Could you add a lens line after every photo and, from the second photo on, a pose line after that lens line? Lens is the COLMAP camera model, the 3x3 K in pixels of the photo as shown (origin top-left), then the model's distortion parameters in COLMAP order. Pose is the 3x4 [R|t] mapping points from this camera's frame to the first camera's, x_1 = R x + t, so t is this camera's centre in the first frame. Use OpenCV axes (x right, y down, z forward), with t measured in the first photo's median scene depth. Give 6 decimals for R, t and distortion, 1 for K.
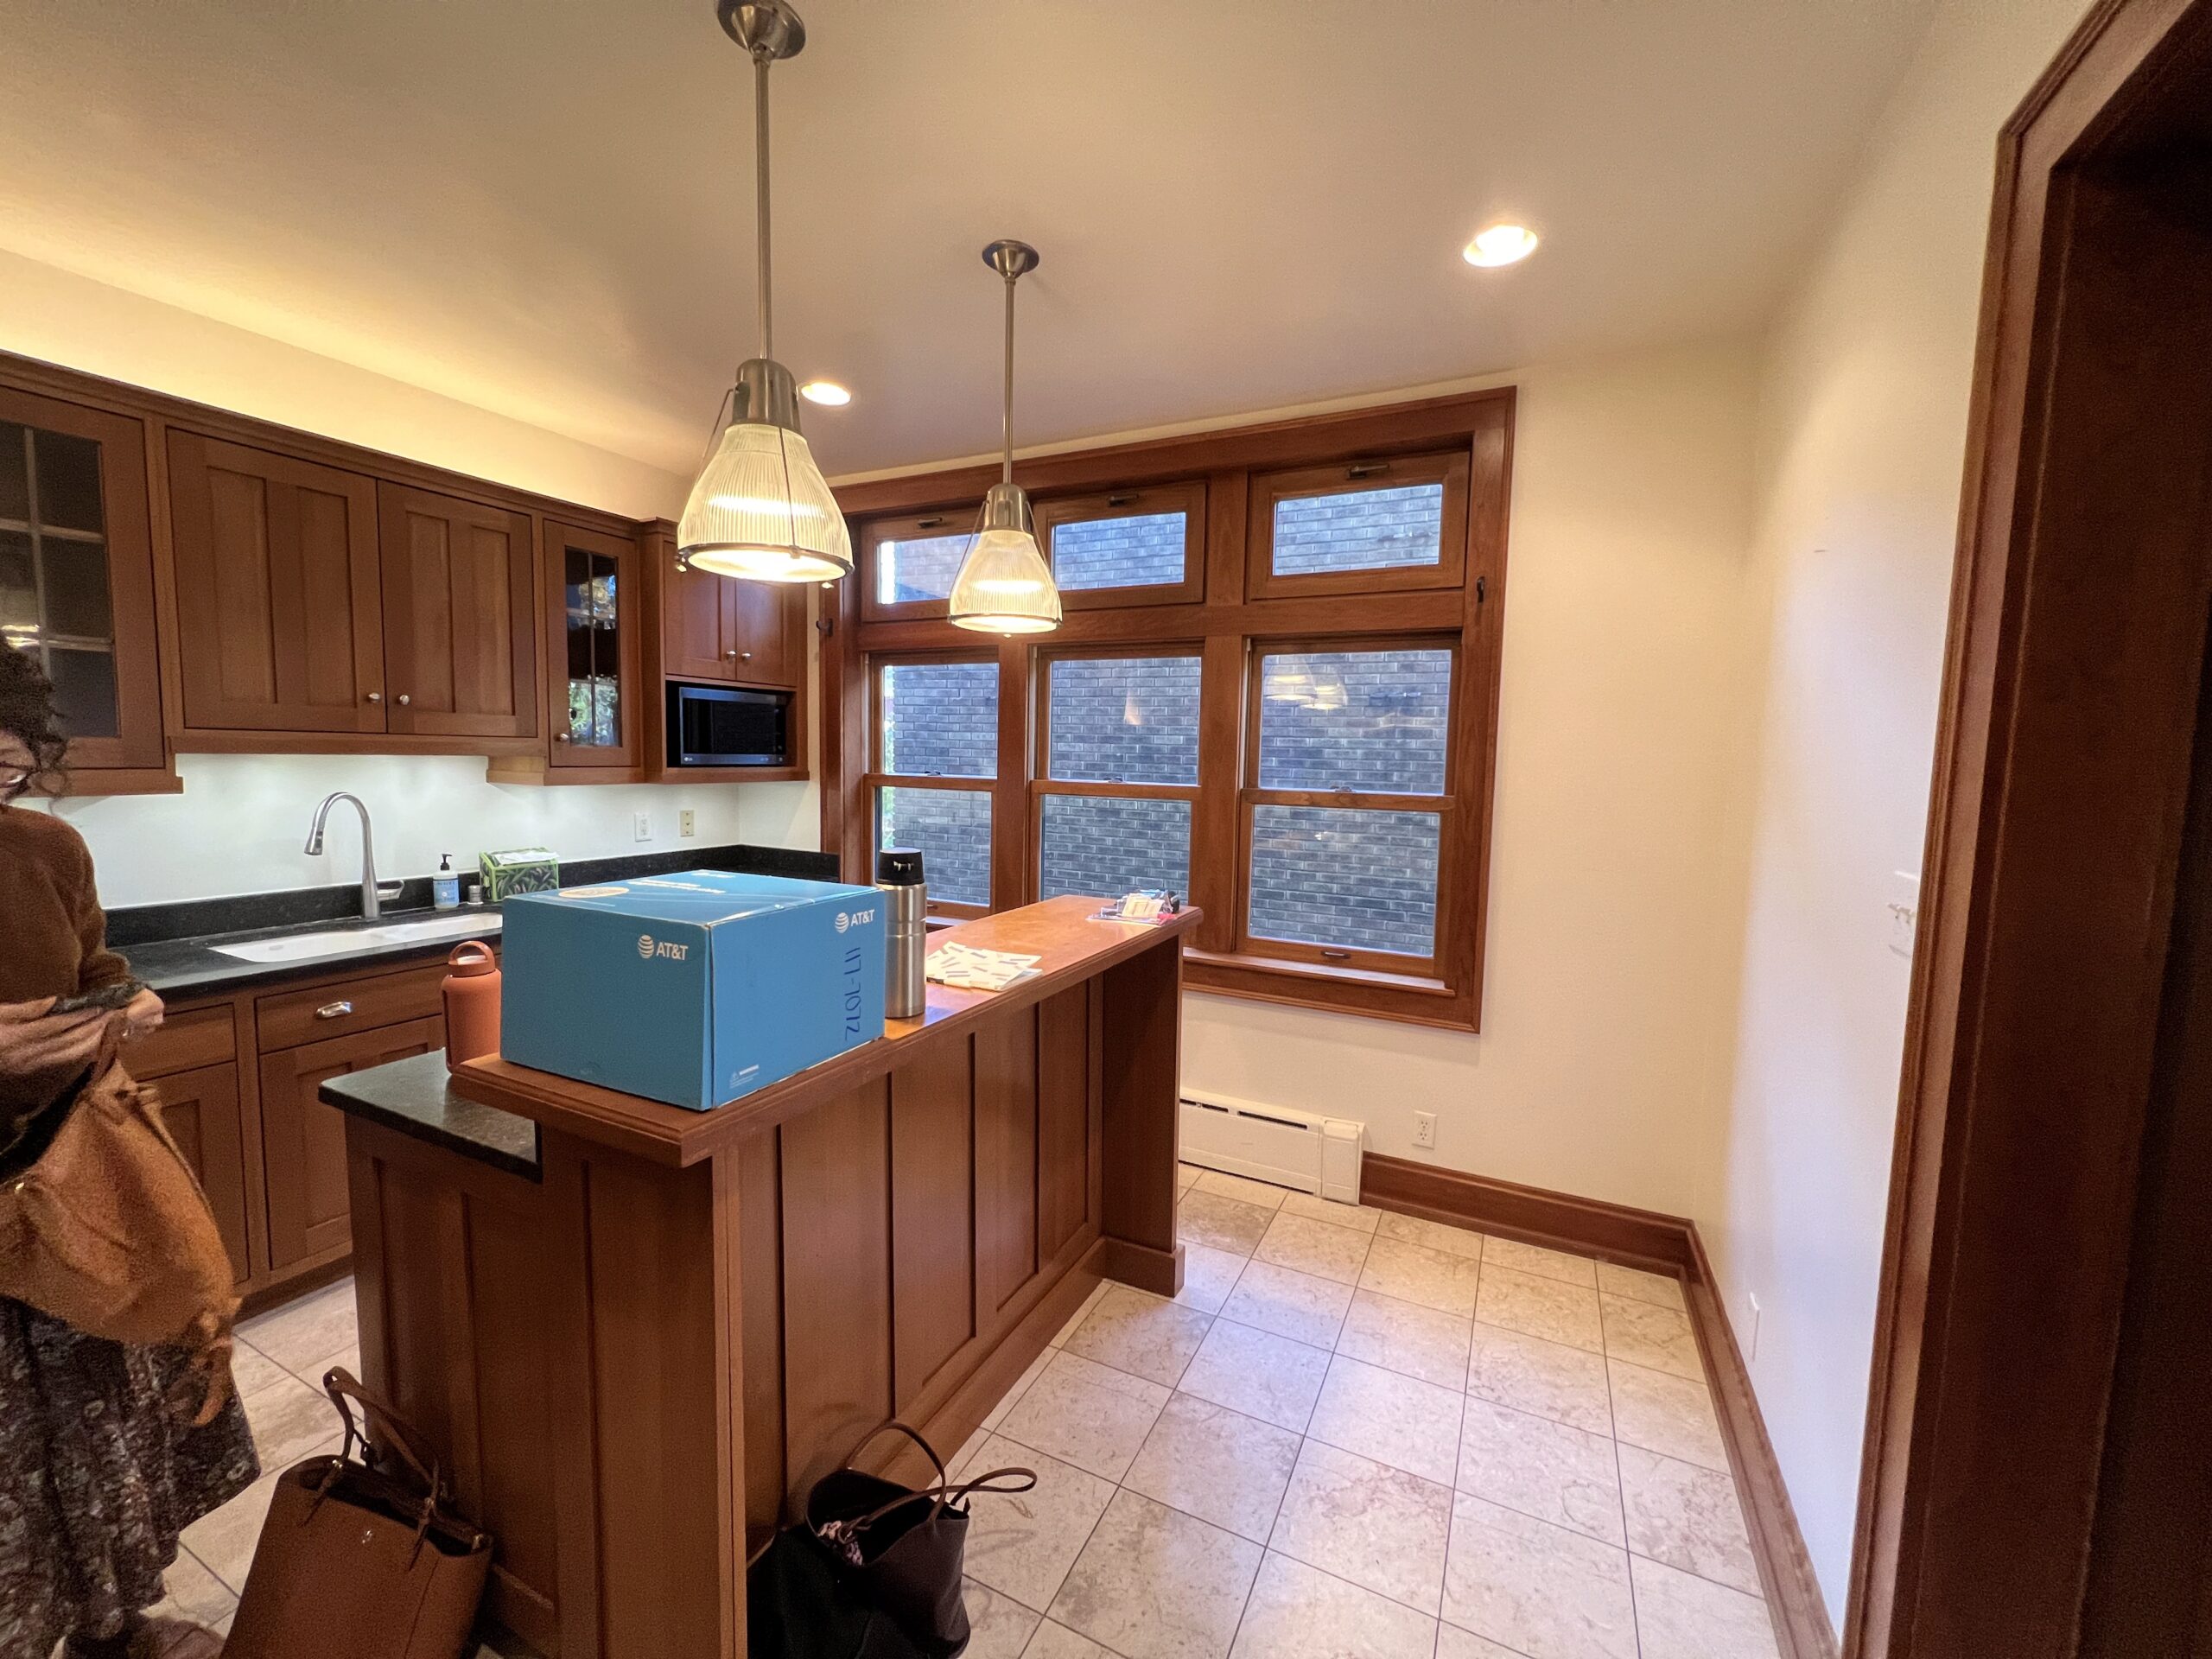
lens RADIAL K [[883.4, 0, 1105.2], [0, 883.4, 826.1], [0, 0, 1]] dist [-0.002518, -0.000430]
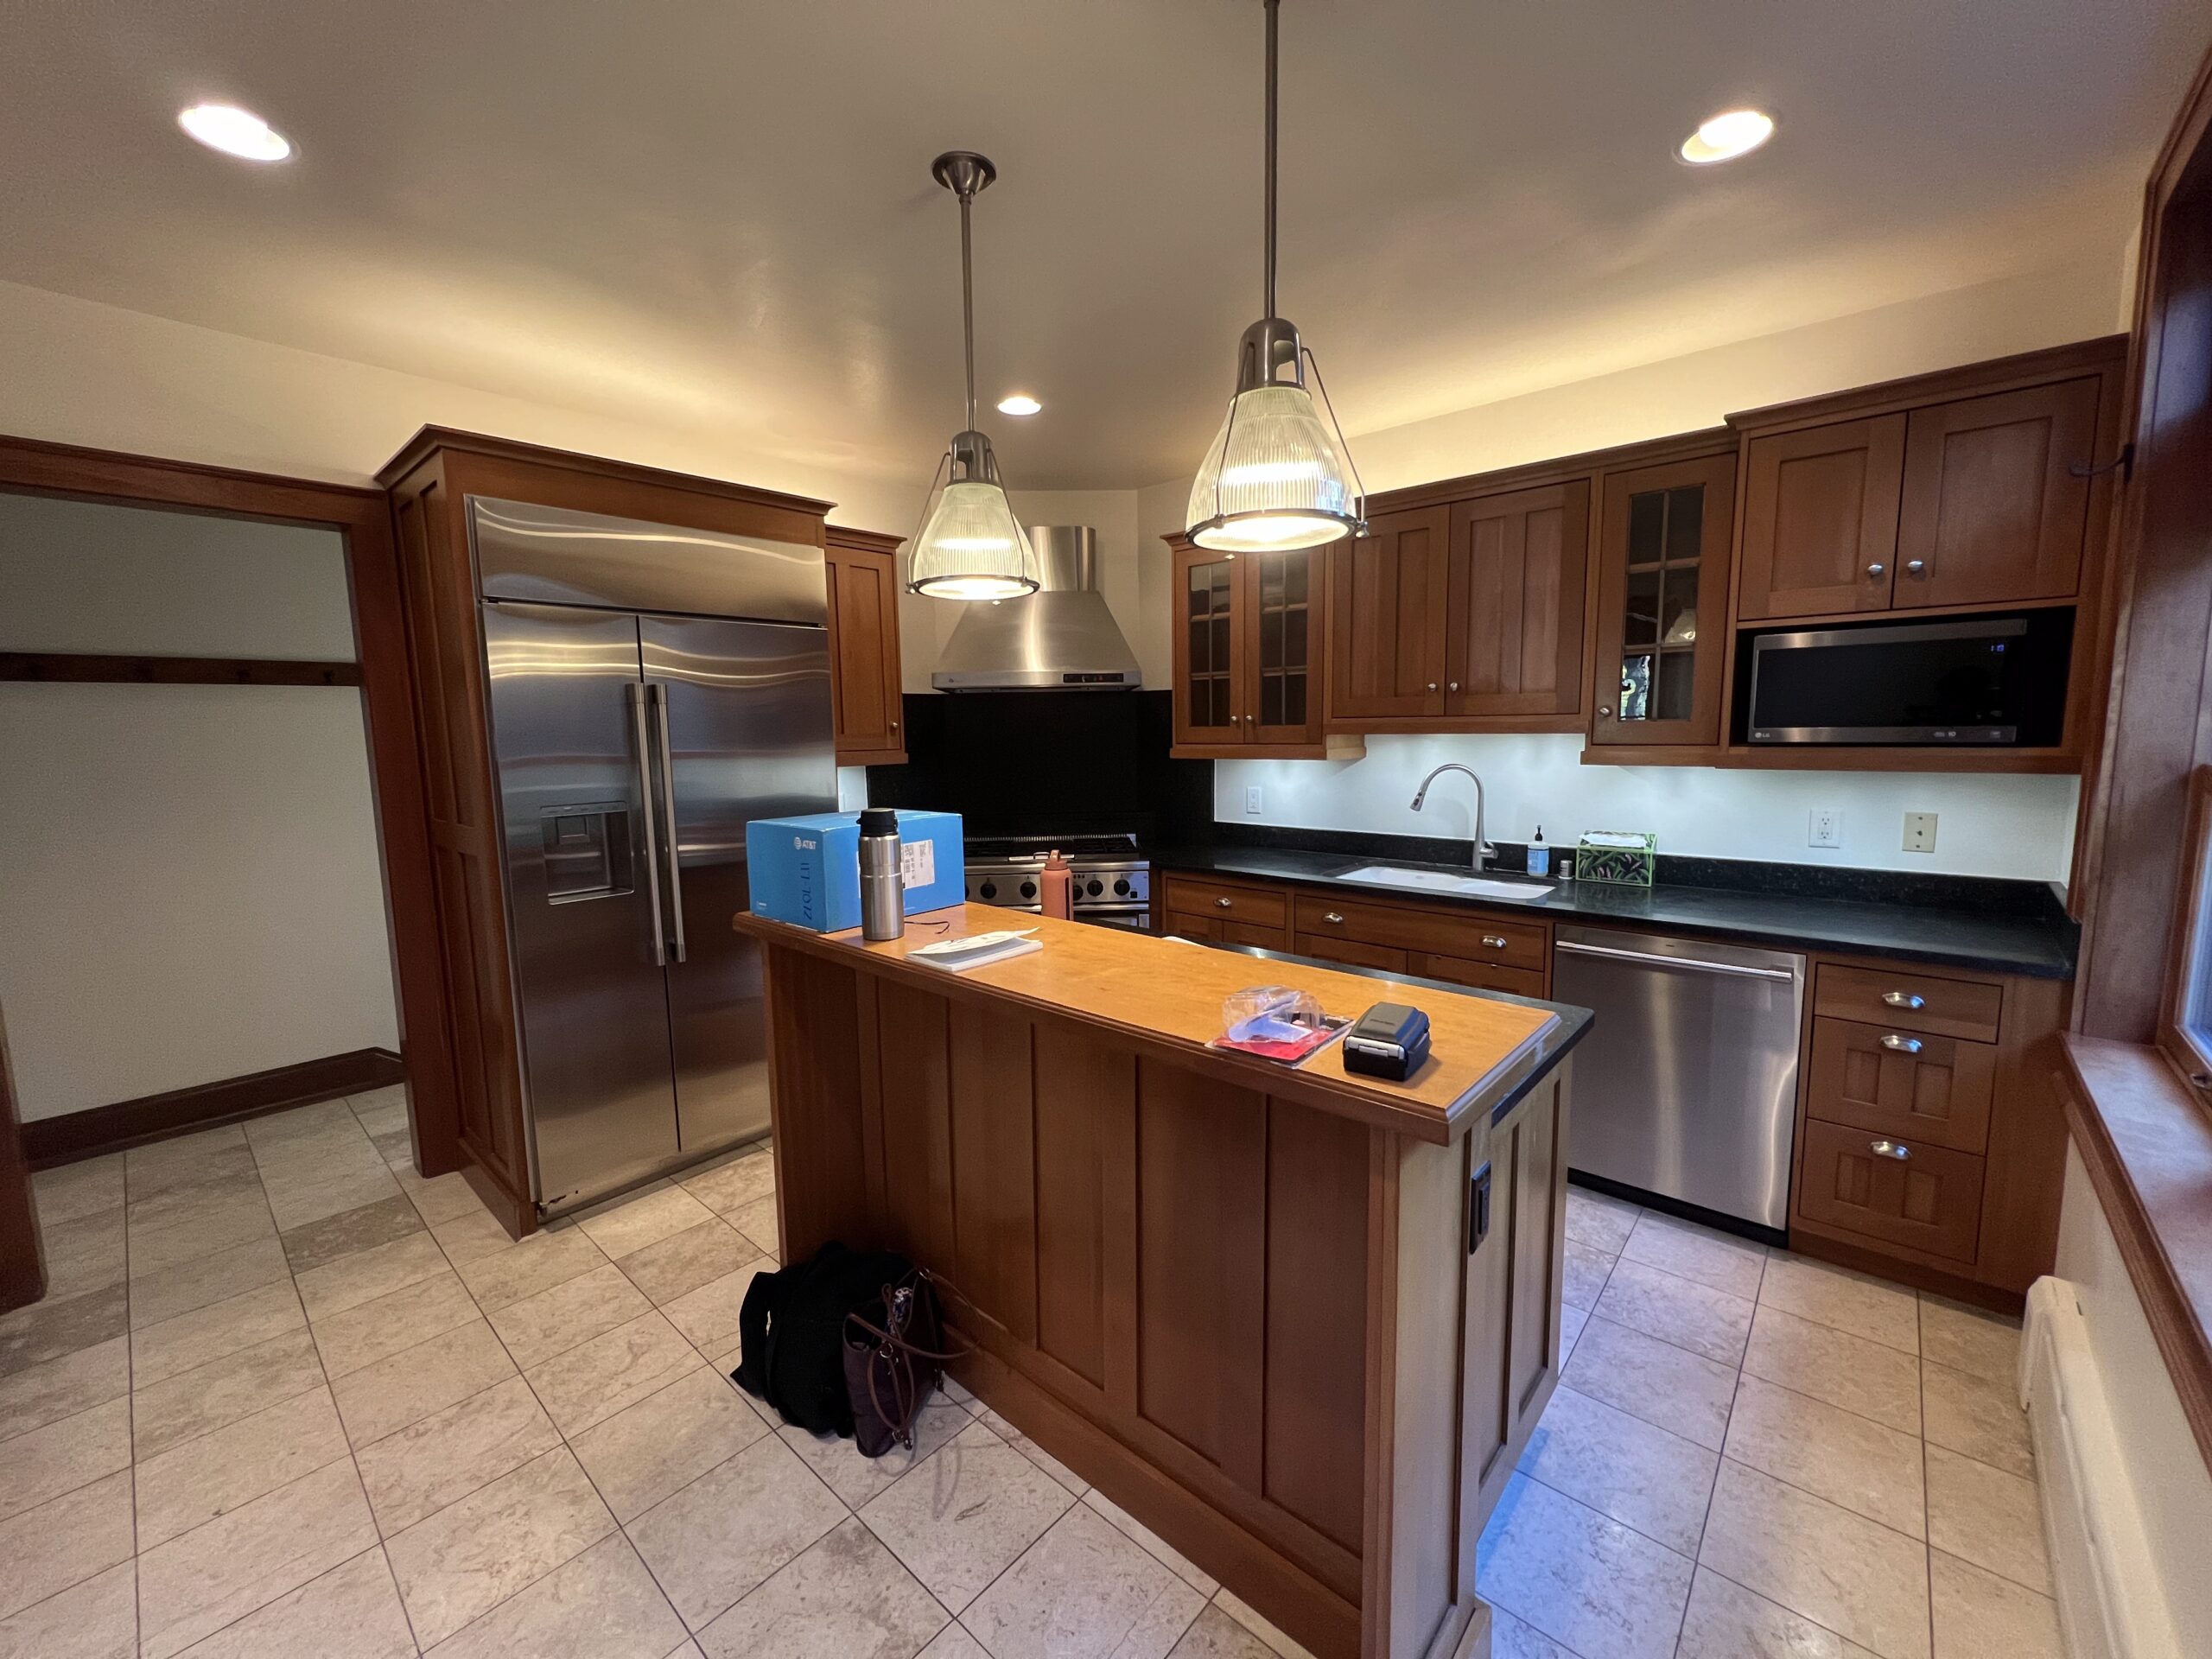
lens RADIAL K [[883.4, 0, 1107.9], [0, 883.4, 832.9], [0, 0, 1]] dist [-0.002518, -0.000430]
pose [[-0.271693, 0.100571, -0.957115, 0.428872], [-0.068719, 0.989959, 0.123529, -0.057078], [0.959927, 0.099334, -0.262054, 0.792714]]
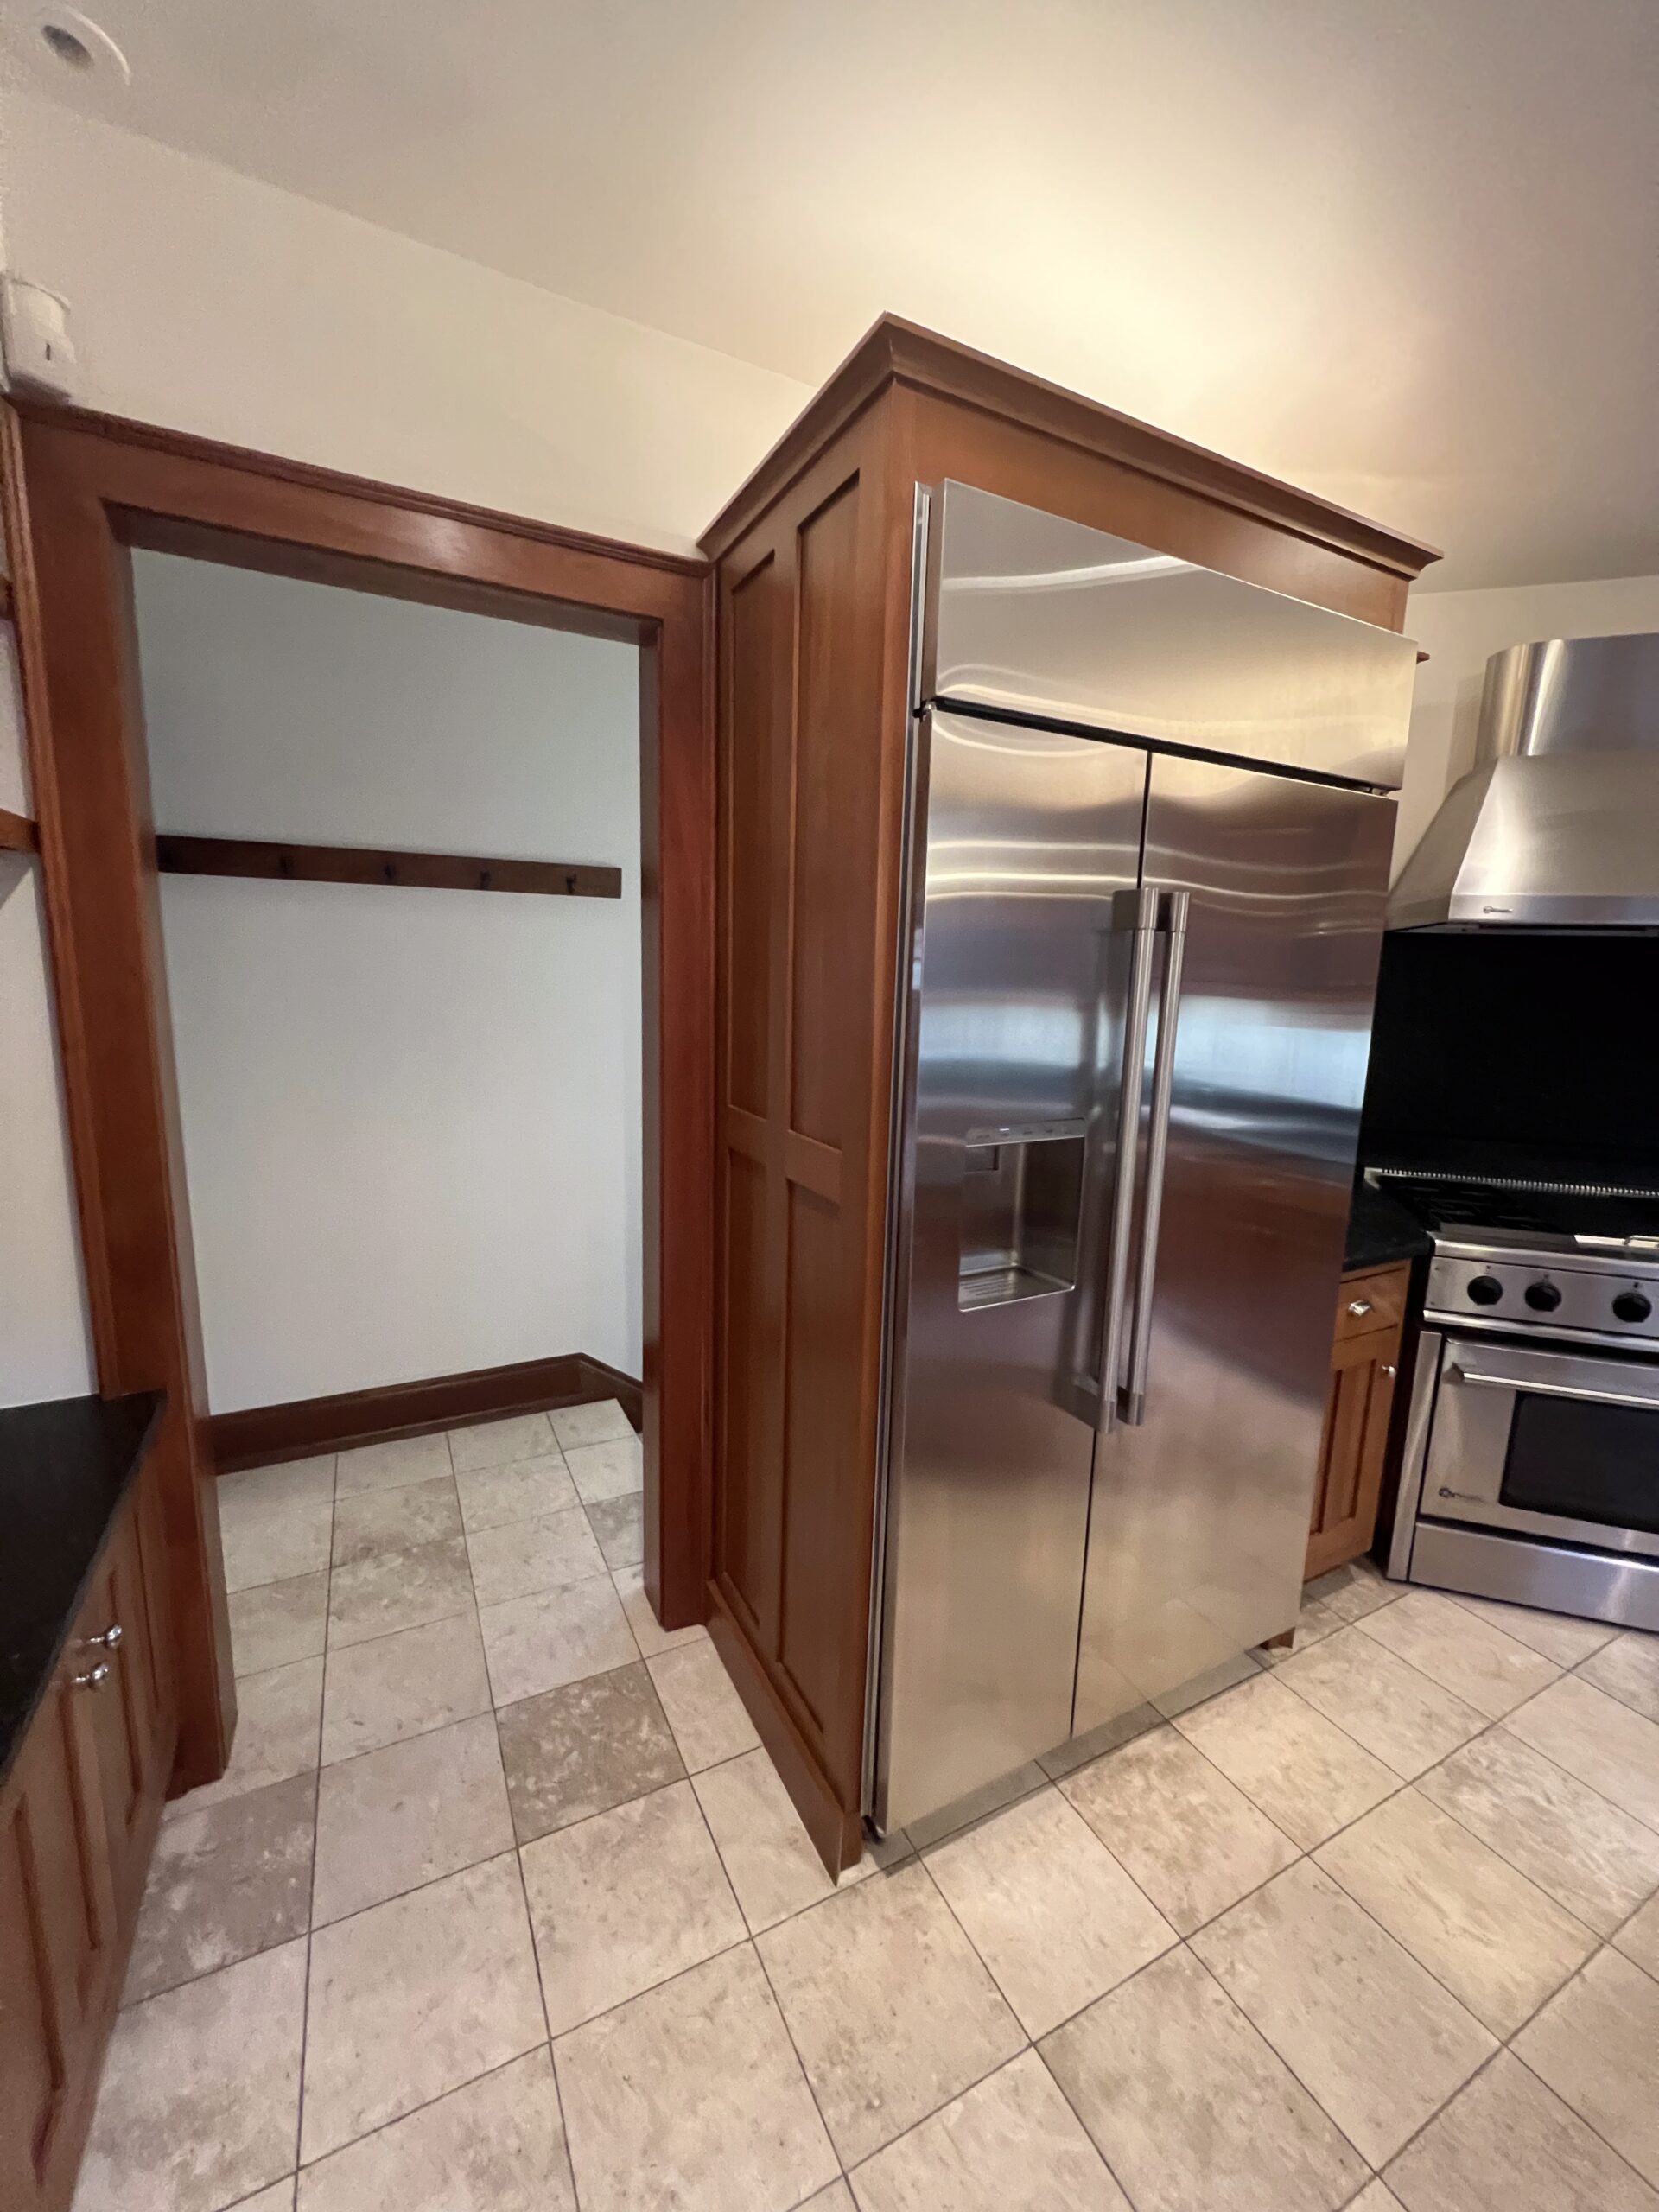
lens RADIAL K [[883.4, 0, 831.5], [0, 883.4, 1105.1], [0, 0, 1]] dist [-0.002518, -0.000430]
pose [[-0.592731, 0.094317, -0.799859, 0.278772], [-0.107761, 0.974903, 0.194814, -0.041523], [0.798159, 0.201666, -0.567691, 0.493536]]
